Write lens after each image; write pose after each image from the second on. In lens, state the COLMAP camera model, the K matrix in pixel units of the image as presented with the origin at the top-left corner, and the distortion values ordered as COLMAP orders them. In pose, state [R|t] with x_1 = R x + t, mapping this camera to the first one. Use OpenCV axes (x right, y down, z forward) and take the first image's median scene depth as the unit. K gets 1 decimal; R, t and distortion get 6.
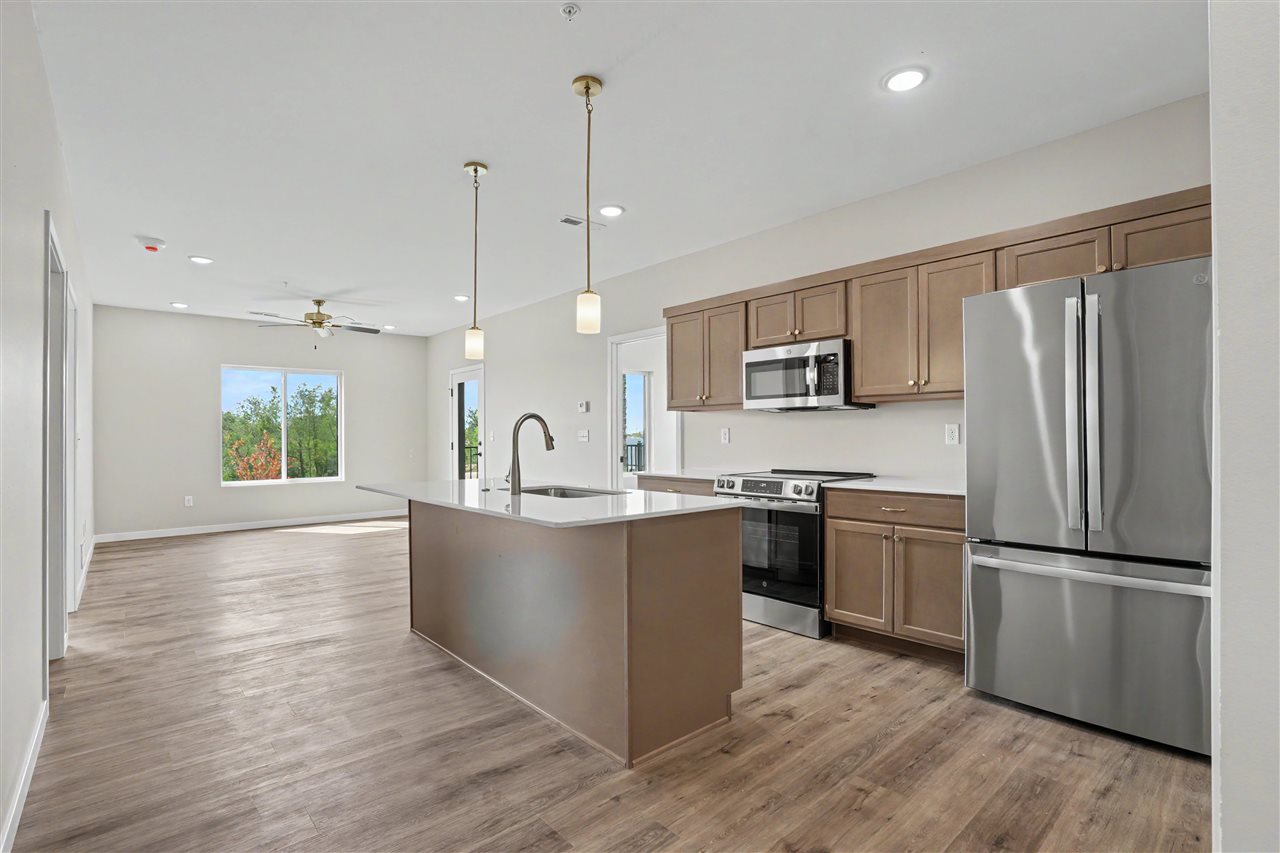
lens RADIAL K [[602.5, 0, 628.8], [0, 602.5, 433.6], [0, 0, 1]] dist [-0.027619, 0.003068]
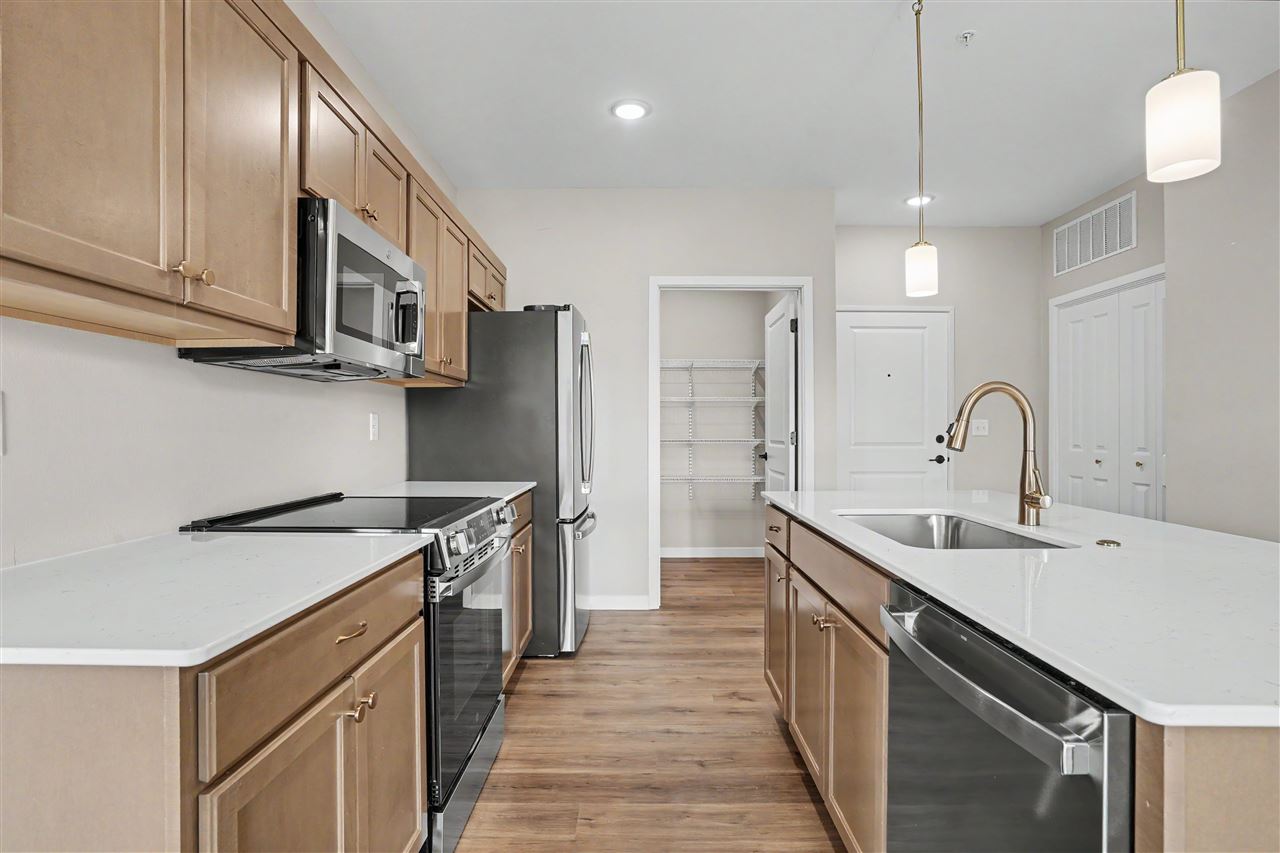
lens RADIAL K [[655.1, 0, 641.0], [0, 655.1, 424.4], [0, 0, 1]] dist [-0.017422, 0.000429]
pose [[-0.757012, 0.010173, 0.653322, -0.242774], [-0.000899, 0.999862, -0.016610, 0.010834], [-0.653401, -0.013161, -0.756898, 1.317244]]
